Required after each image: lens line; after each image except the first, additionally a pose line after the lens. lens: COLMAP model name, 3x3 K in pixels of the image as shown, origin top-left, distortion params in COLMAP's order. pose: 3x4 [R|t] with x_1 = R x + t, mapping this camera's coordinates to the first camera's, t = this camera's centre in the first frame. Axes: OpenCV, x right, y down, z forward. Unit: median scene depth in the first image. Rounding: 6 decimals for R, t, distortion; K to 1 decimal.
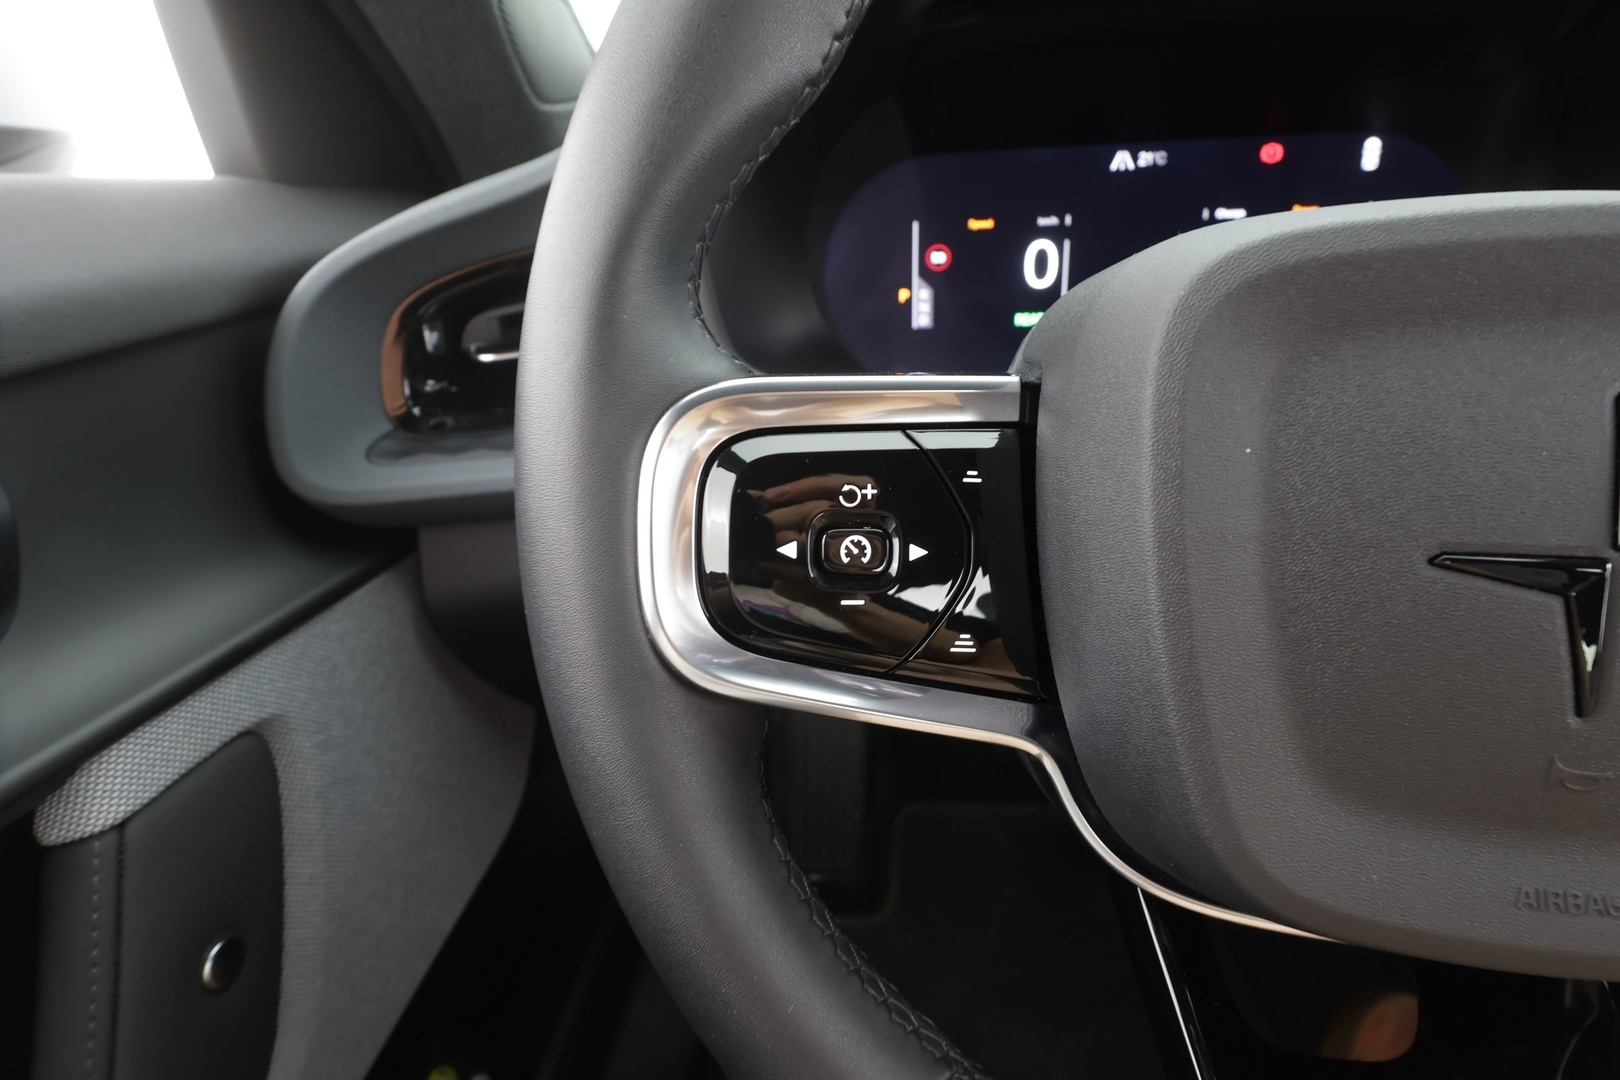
lens RADIAL K [[744.1, 0, 810.0], [0, 744.1, 540.0], [0, 0, 1]] dist [-0.004898, -0.000233]
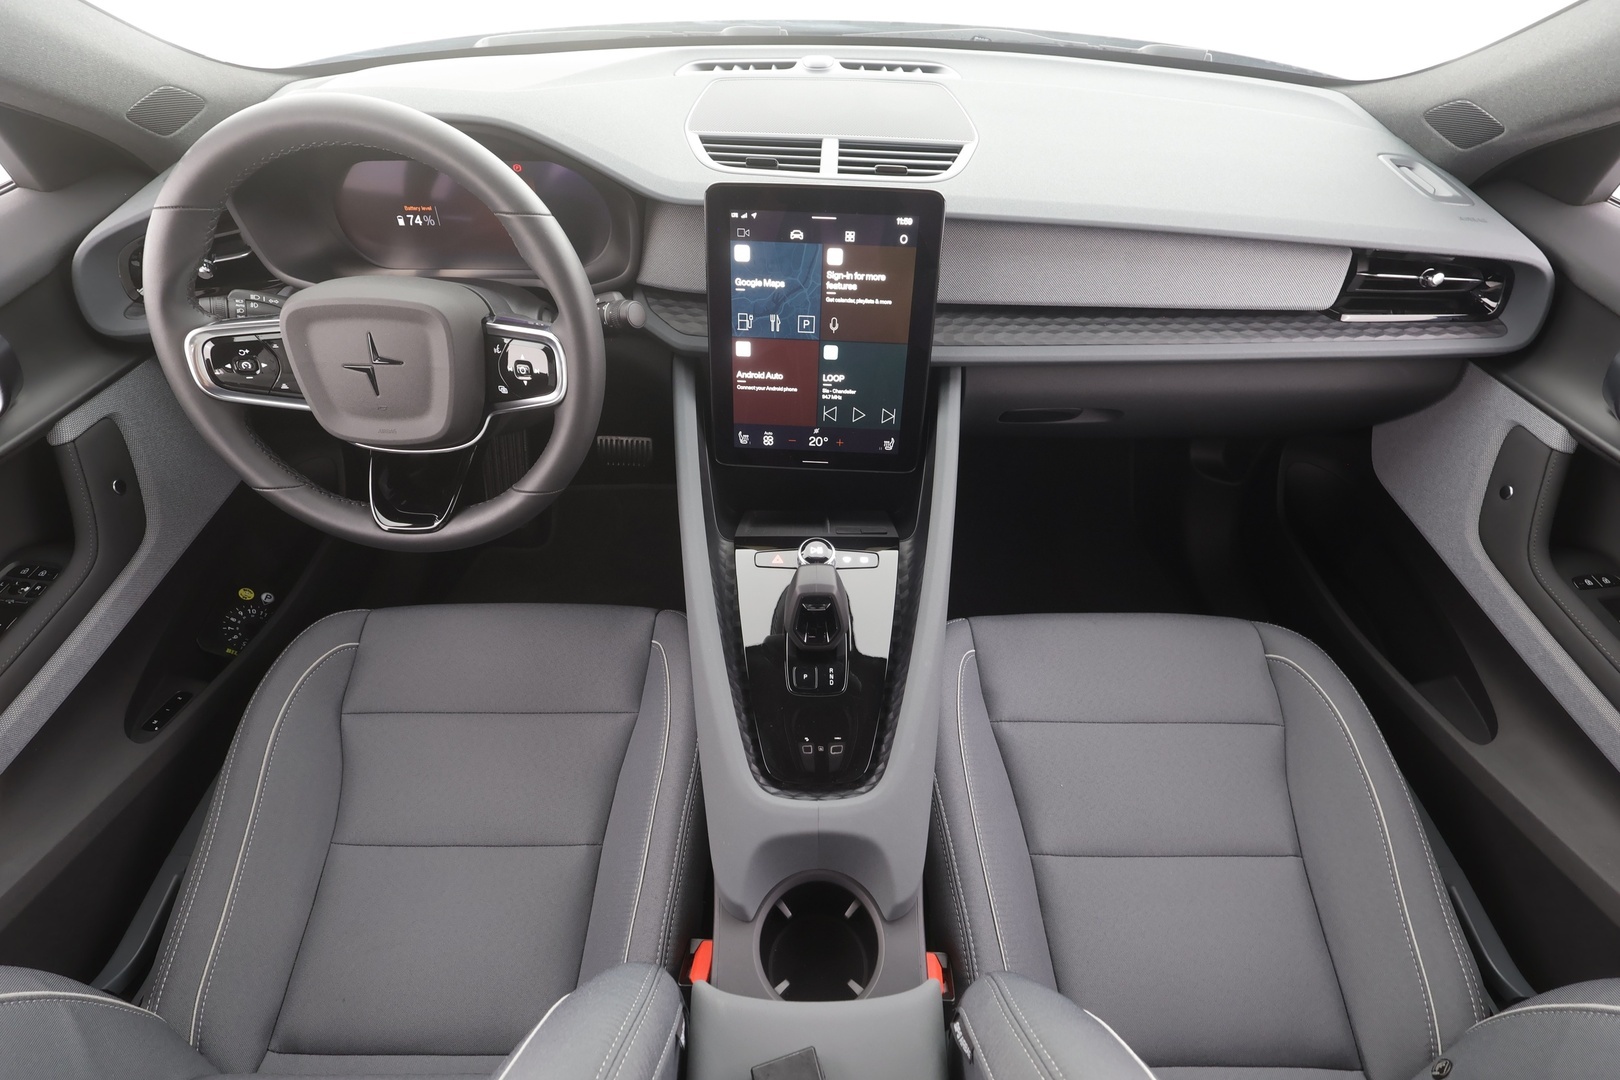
lens RADIAL K [[744.1, 0, 810.0], [0, 744.1, 540.0], [0, 0, 1]] dist [-0.004898, -0.000233]
pose [[0.993474, -0.027390, 0.110721, 2.266483], [-0.012001, 0.940249, 0.340275, -0.432908], [-0.113425, -0.339384, 0.933784, -3.006122]]
